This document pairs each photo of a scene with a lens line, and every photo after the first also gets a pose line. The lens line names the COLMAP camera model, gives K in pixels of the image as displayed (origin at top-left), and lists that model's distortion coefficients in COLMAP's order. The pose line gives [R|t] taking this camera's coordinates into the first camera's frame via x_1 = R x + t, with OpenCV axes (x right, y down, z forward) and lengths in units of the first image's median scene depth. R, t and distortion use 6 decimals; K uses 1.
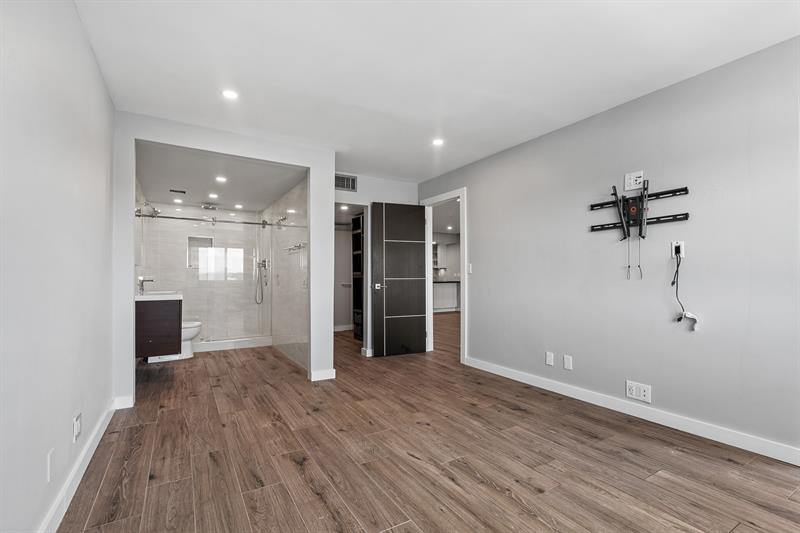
lens RADIAL K [[366.5, 0, 399.8], [0, 366.5, 269.7], [0, 0, 1]] dist [0.001024, -0.000587]
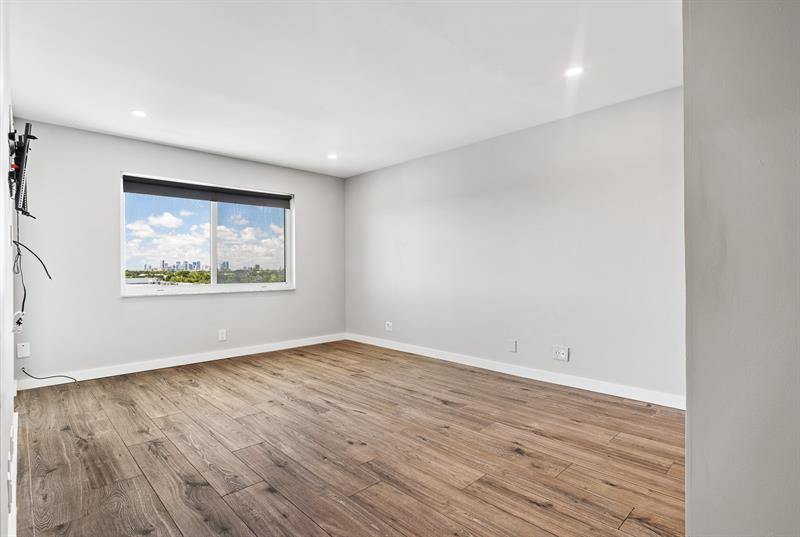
lens RADIAL K [[366.5, 0, 399.1], [0, 366.5, 269.8], [0, 0, 1]] dist [0.001024, -0.000587]
pose [[-0.966247, 0.007243, -0.257516, 0.190155], [0.011689, 0.999808, -0.015740, 0.066393], [0.257352, -0.018219, -0.966146, 1.929313]]
